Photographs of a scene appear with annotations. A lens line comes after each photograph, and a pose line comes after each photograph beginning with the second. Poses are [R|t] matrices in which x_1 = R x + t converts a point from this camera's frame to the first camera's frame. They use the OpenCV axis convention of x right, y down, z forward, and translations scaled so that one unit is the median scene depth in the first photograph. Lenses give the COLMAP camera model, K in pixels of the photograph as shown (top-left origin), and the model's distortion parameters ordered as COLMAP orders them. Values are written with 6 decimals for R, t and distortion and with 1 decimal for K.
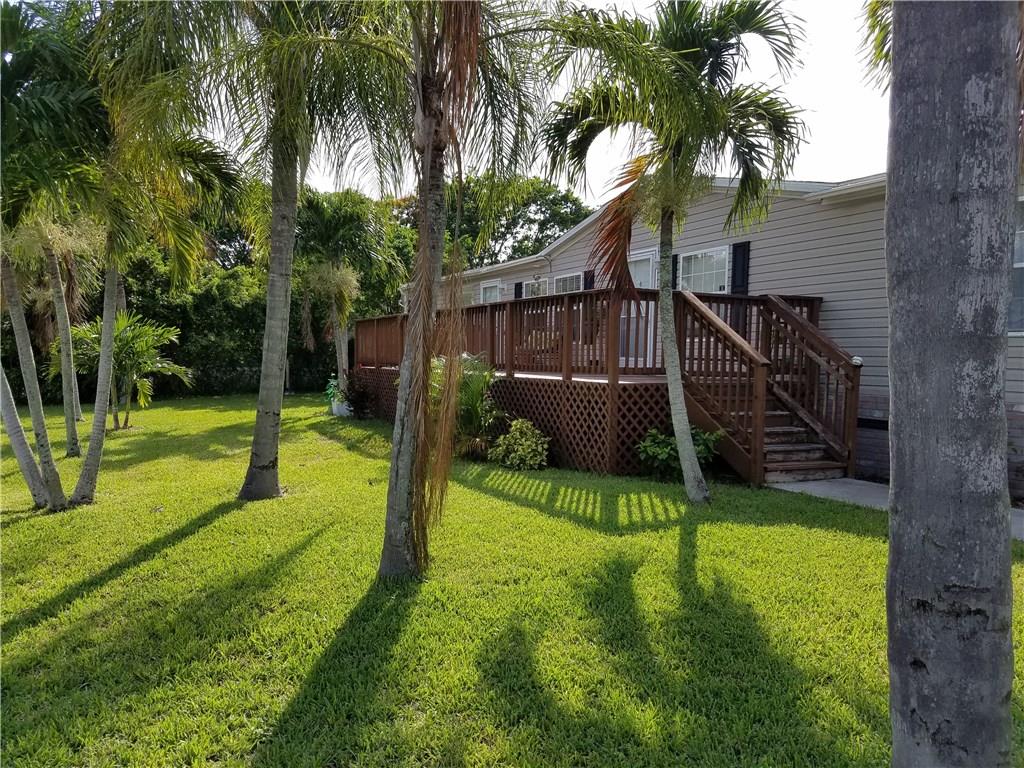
lens RADIAL K [[791.0, 0, 512.2], [0, 791.0, 395.1], [0, 0, 1]] dist [0.099209, -0.113556]
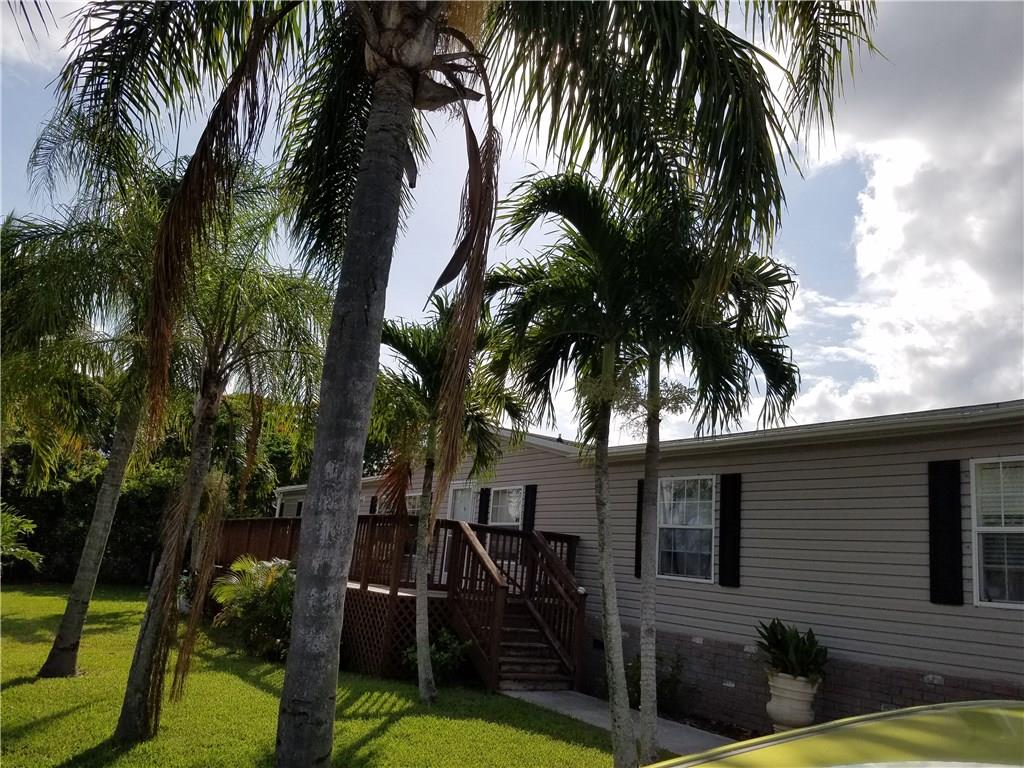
lens RADIAL K [[791.0, 0, 512.2], [0, 791.0, 395.1], [0, 0, 1]] dist [0.099209, -0.113556]
pose [[0.991374, 0.097208, 0.087906, 0.183337], [-0.071242, 0.962681, -0.261095, -0.004081], [-0.110006, 0.252580, 0.961302, -0.272457]]
